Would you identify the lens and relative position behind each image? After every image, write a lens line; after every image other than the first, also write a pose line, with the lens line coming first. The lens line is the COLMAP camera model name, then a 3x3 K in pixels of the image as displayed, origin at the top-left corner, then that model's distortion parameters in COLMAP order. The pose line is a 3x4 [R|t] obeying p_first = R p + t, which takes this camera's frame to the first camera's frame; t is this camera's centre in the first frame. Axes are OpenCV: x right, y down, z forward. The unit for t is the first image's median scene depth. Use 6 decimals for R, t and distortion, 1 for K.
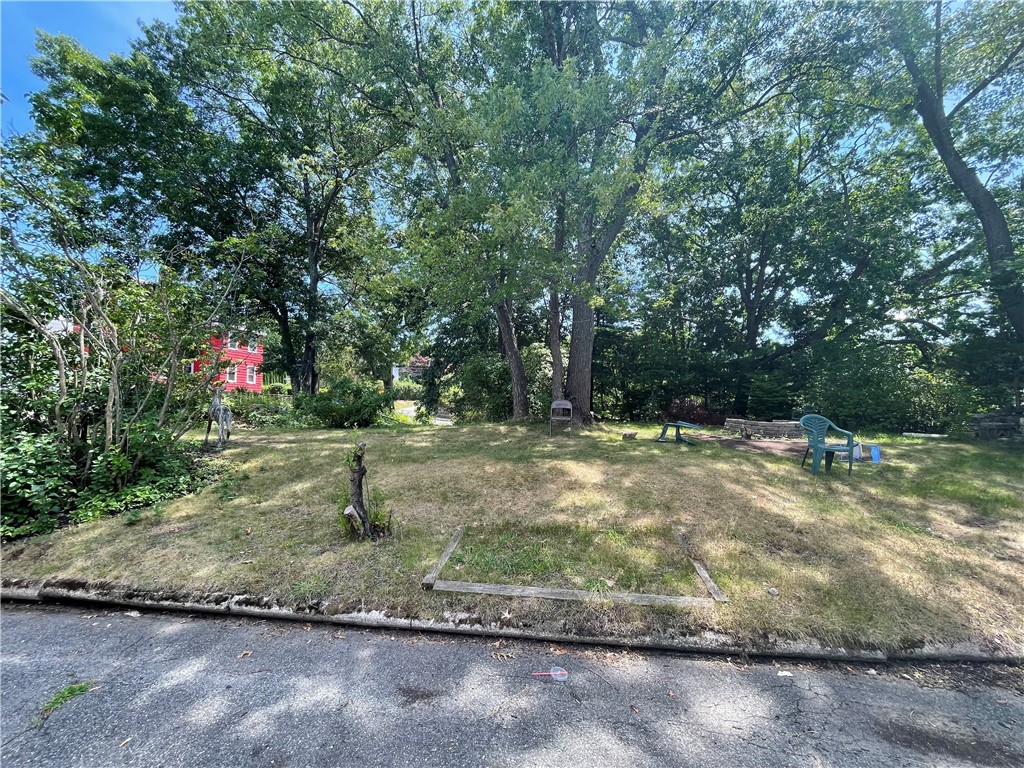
lens RADIAL K [[410.5, 0, 513.4], [0, 410.5, 391.0], [0, 0, 1]] dist [-0.001073, 0.000680]
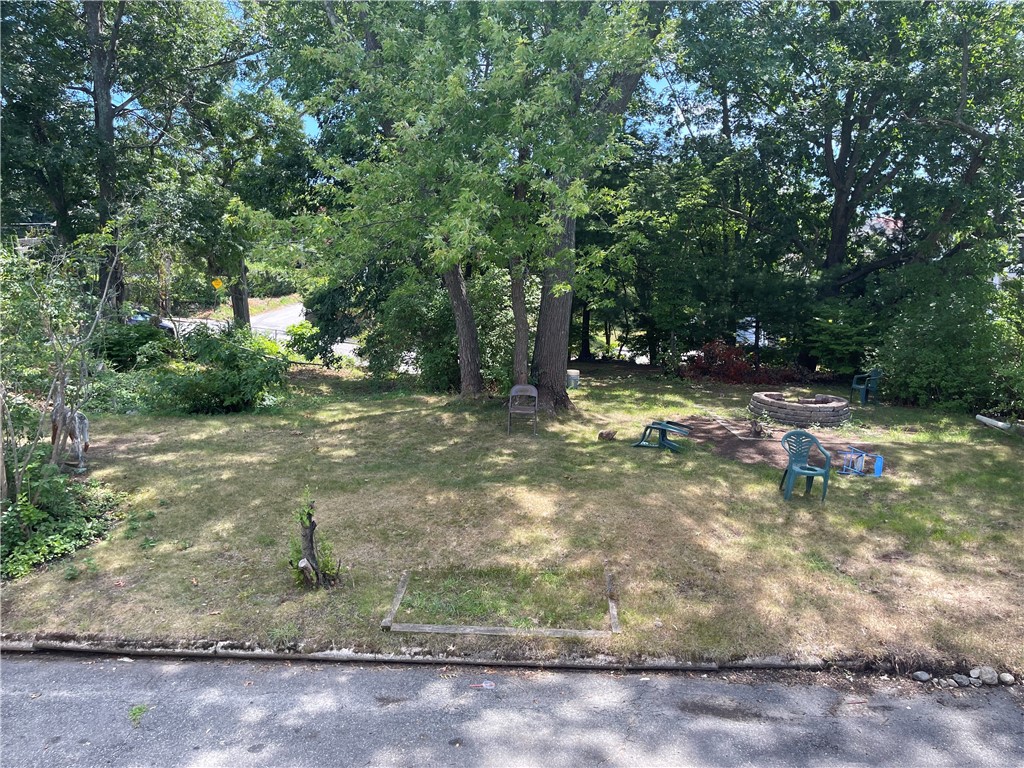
lens RADIAL K [[770.7, 0, 529.9], [0, 770.7, 385.6], [0, 0, 1]] dist [0.070409, -0.090021]
pose [[0.996417, -0.003584, 0.084500, 0.022864], [-0.009990, 0.987120, 0.159672, -0.569221], [-0.083983, -0.159944, 0.983547, -1.112091]]
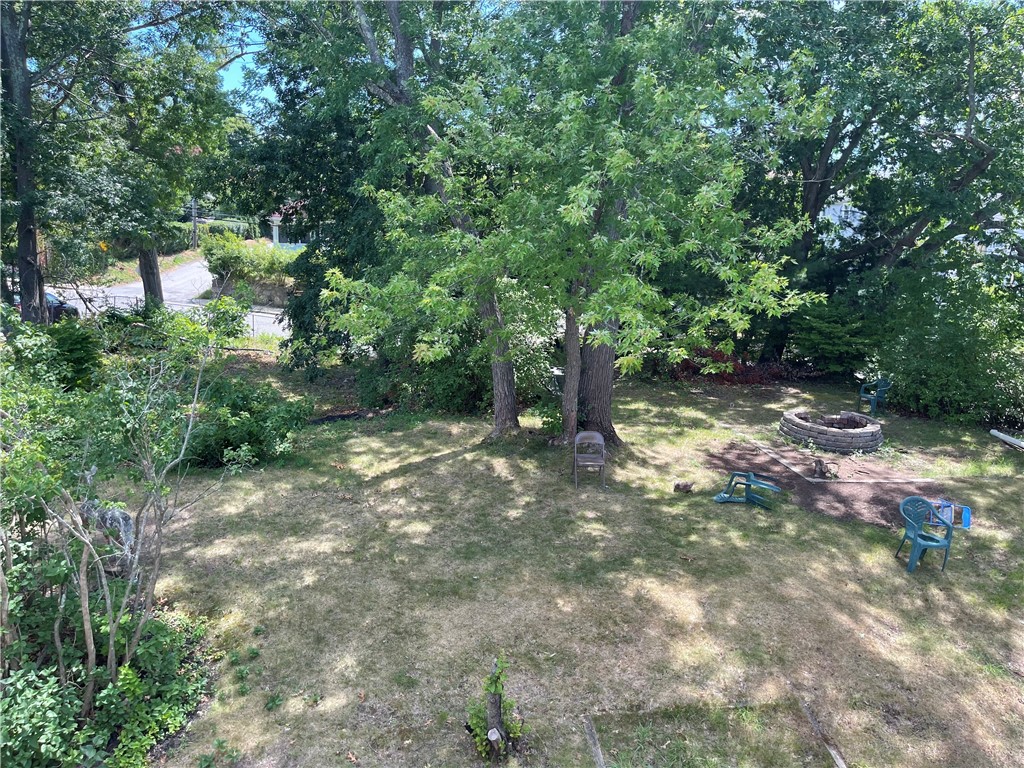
lens RADIAL K [[770.7, 0, 526.2], [0, 770.7, 370.2], [0, 0, 1]] dist [0.070409, -0.090021]
pose [[0.973367, -0.029404, 0.227360, -0.803429], [-0.020149, 0.976930, 0.212605, -1.011579], [-0.228367, -0.211524, 0.950319, -0.582875]]
